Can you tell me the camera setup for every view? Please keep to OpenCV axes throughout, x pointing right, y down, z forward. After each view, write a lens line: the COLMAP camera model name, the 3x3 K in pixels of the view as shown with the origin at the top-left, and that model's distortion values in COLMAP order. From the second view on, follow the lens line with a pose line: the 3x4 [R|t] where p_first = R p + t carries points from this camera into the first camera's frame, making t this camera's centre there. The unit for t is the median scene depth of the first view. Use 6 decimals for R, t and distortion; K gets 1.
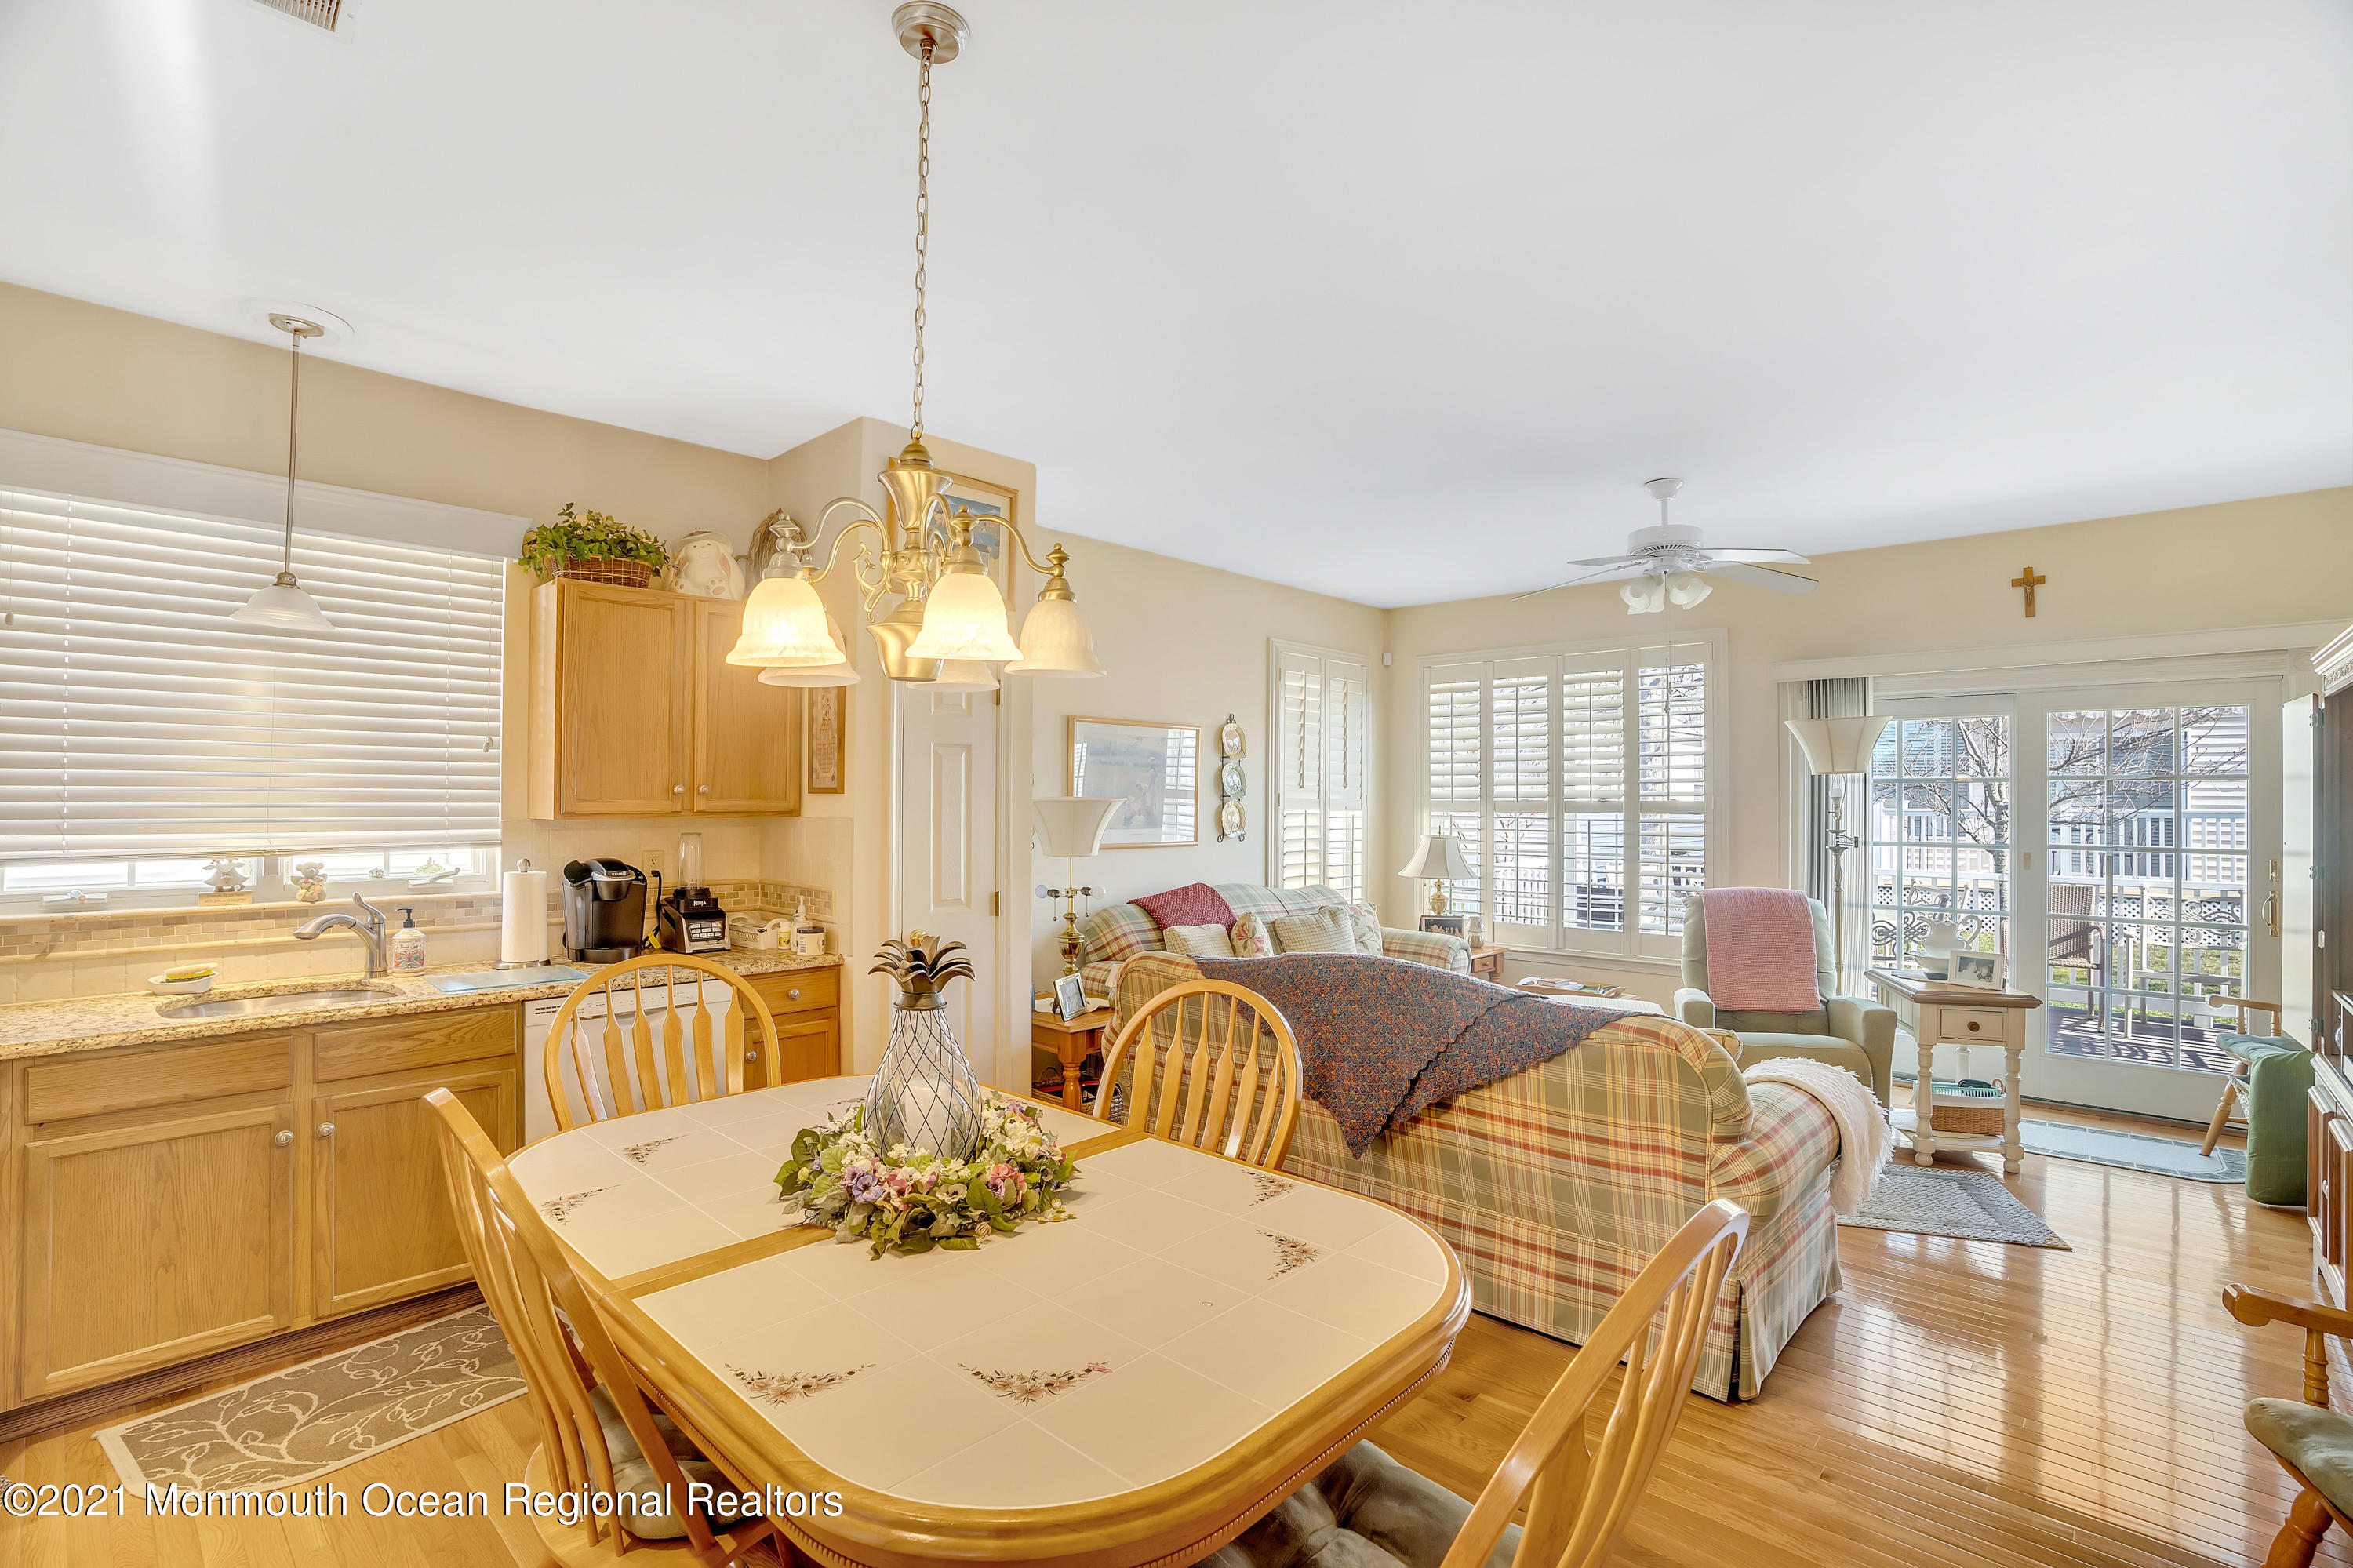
lens RADIAL K [[1095.4, 0, 1176.5], [0, 1095.4, 784.0], [0, 0, 1]] dist [-0.045479, 0.000970]
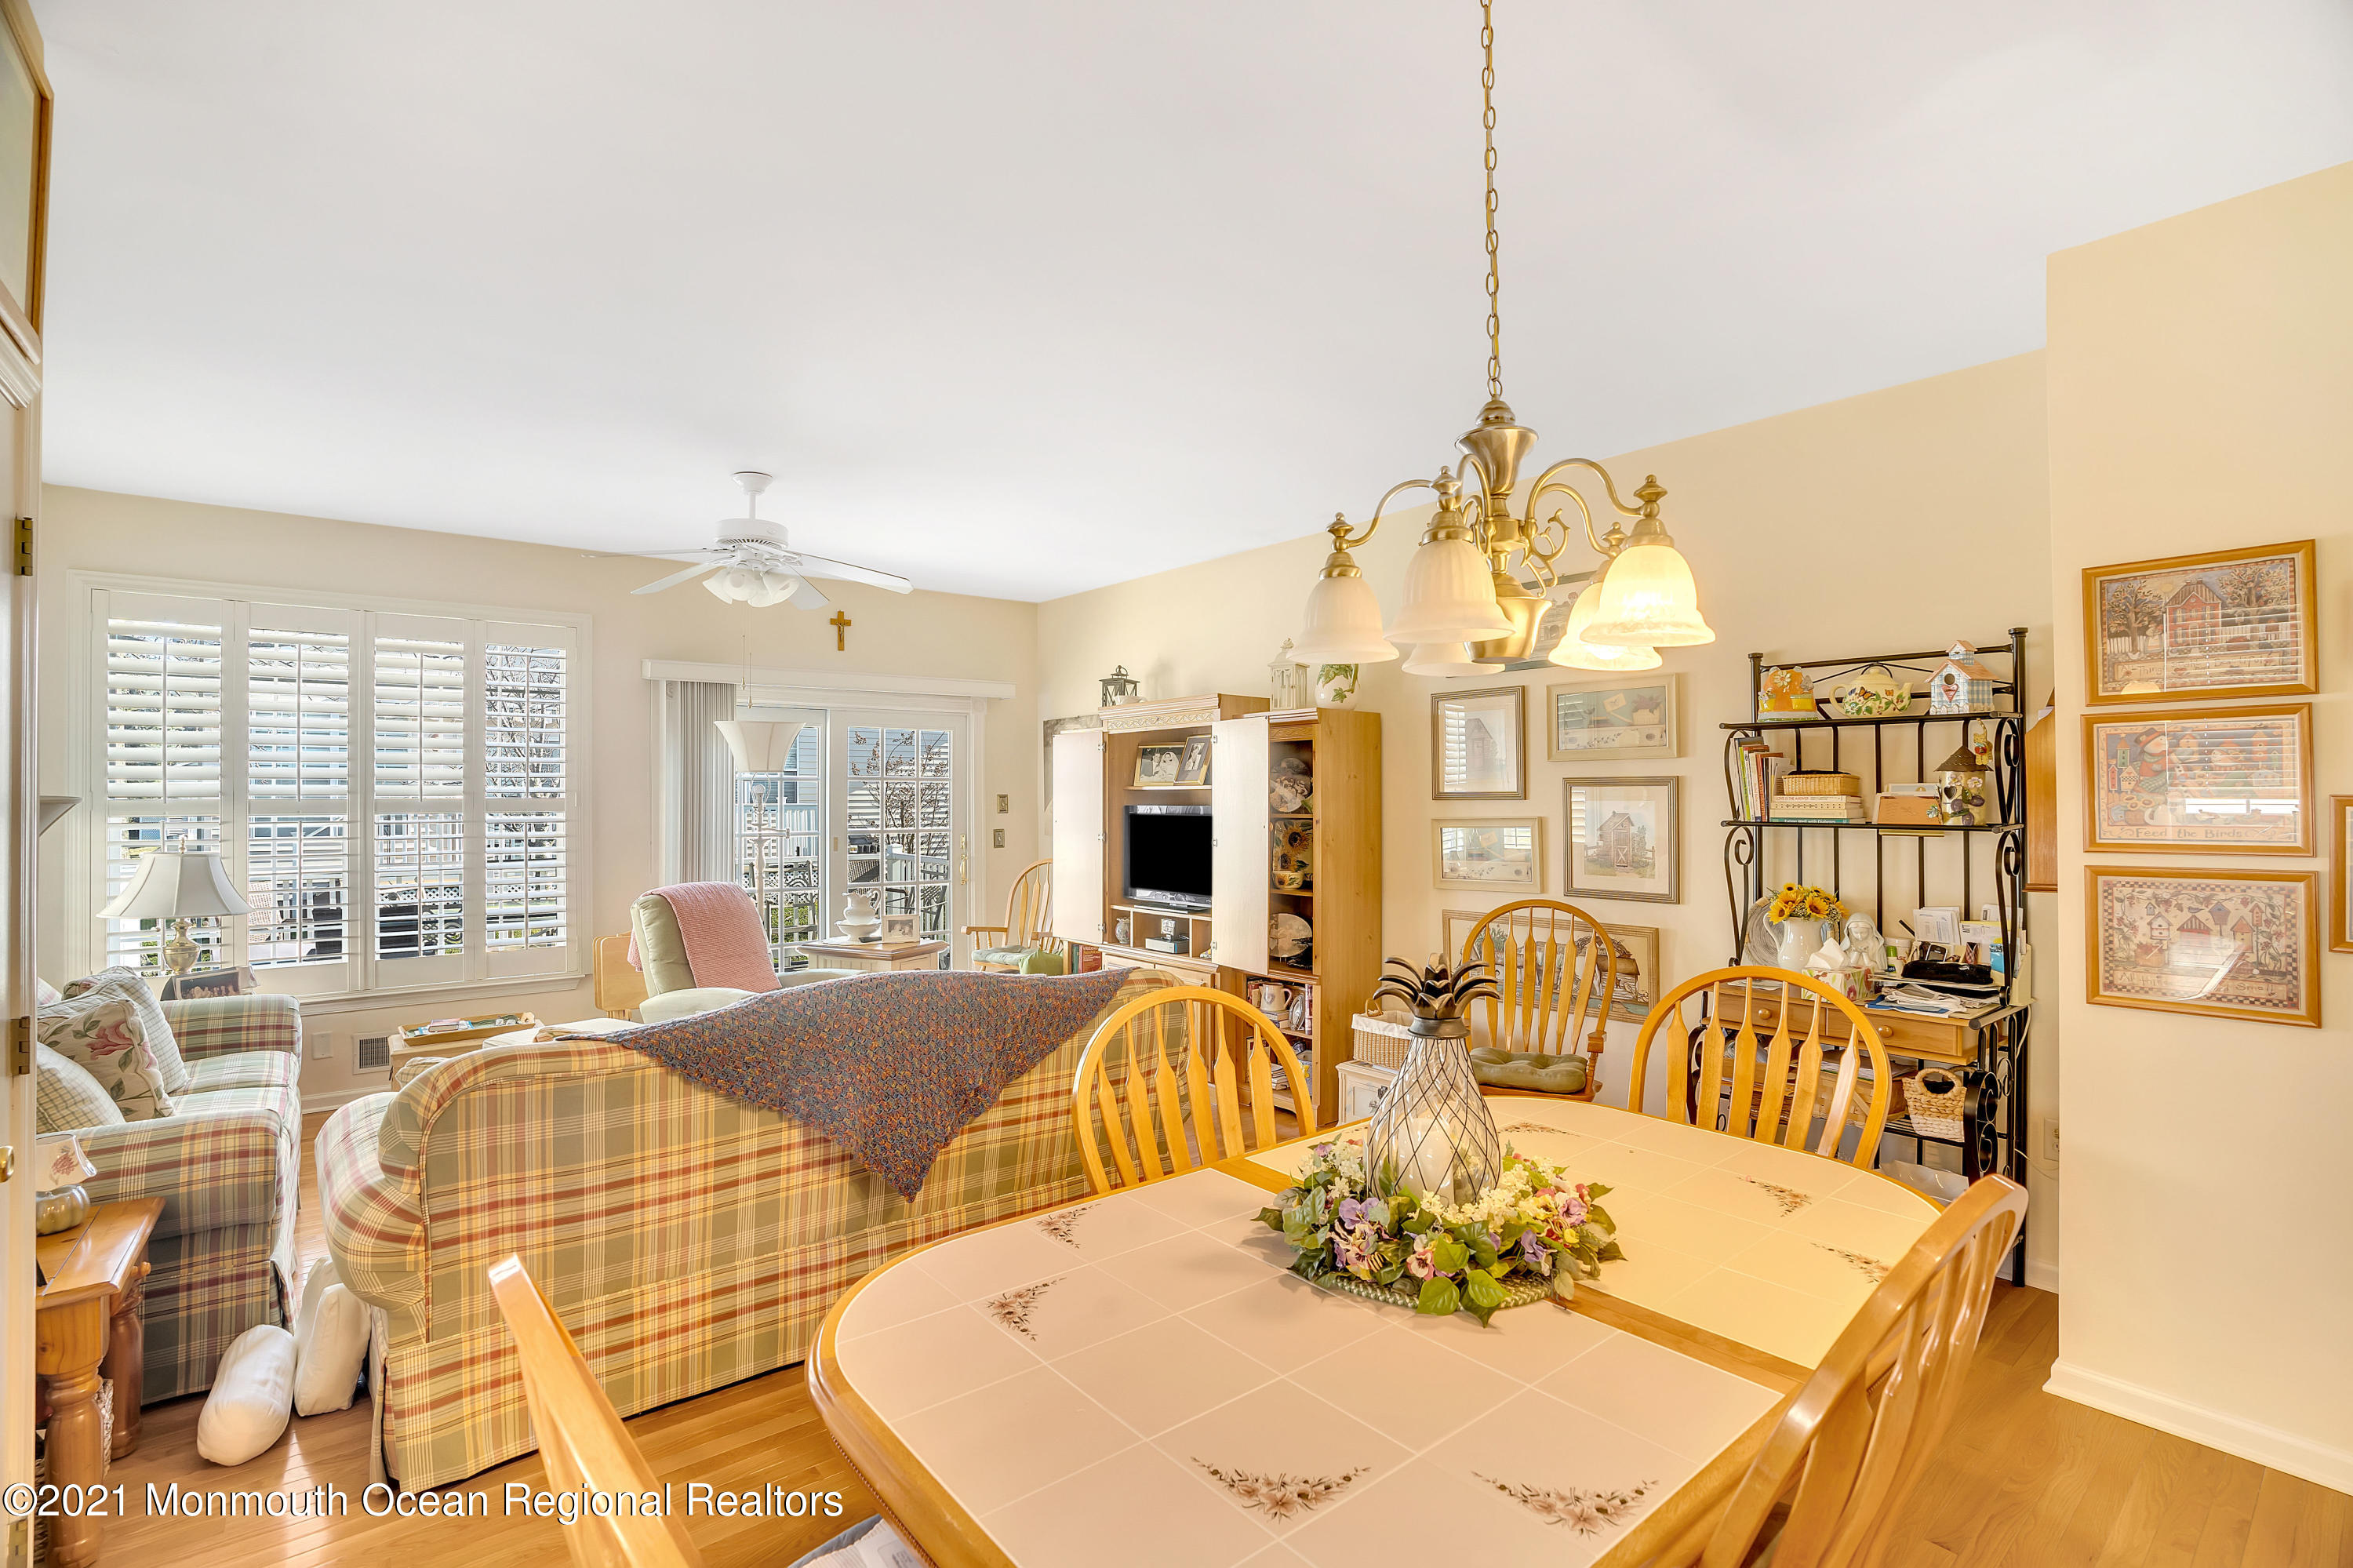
lens RADIAL K [[1085.5, 0, 1214.4], [0, 1085.5, 780.0], [0, 0, 1]] dist [-0.021899, 0.000462]
pose [[0.114769, 0.009281, 0.993349, -0.653398], [-0.004855, 0.999950, -0.008782, 0.008699], [-0.993380, -0.003815, 0.114809, 0.637872]]
